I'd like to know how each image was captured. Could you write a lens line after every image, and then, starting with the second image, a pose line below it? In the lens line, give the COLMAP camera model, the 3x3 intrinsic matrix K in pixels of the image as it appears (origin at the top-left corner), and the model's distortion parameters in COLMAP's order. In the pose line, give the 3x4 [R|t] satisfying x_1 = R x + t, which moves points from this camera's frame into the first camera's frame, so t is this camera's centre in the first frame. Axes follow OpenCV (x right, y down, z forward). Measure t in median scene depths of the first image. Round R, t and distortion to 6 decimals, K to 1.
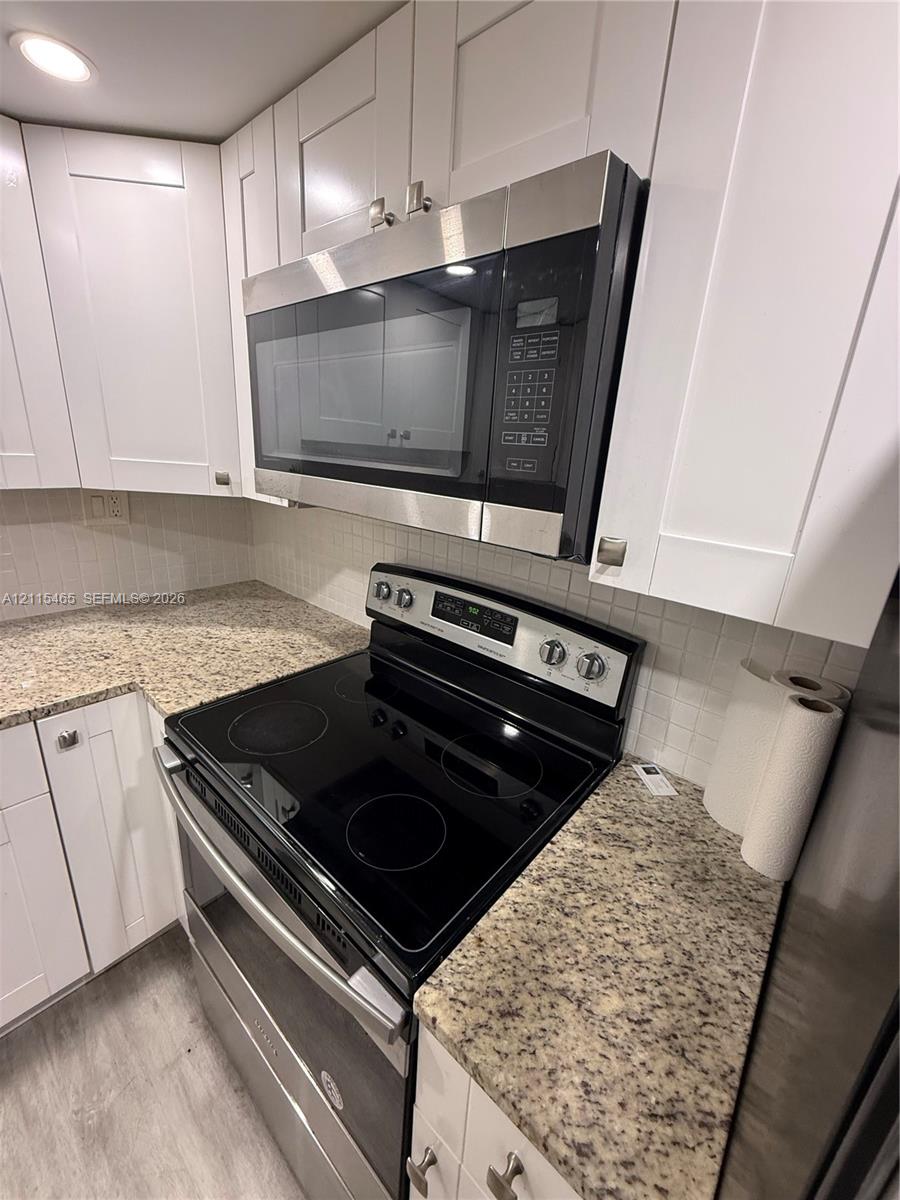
lens RADIAL K [[484.1, 0, 450.7], [0, 484.1, 597.5], [0, 0, 1]] dist [0.001683, -0.000232]
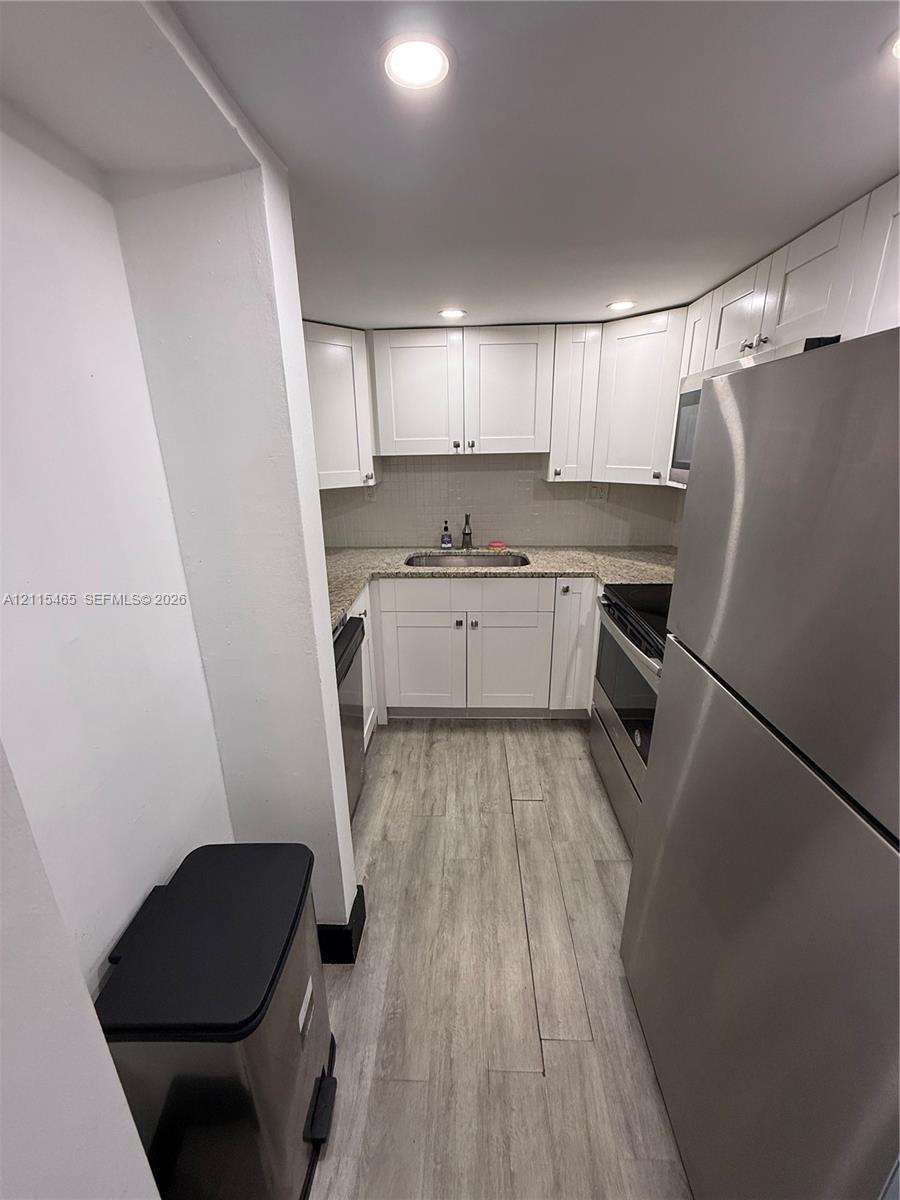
lens RADIAL K [[484.1, 0, 452.1], [0, 484.1, 601.1], [0, 0, 1]] dist [0.001683, -0.000232]
pose [[0.643010, 0.174320, -0.745755, 0.513132], [-0.181628, 0.980681, 0.072630, 0.245431], [0.744009, 0.088749, 0.662250, -0.802311]]
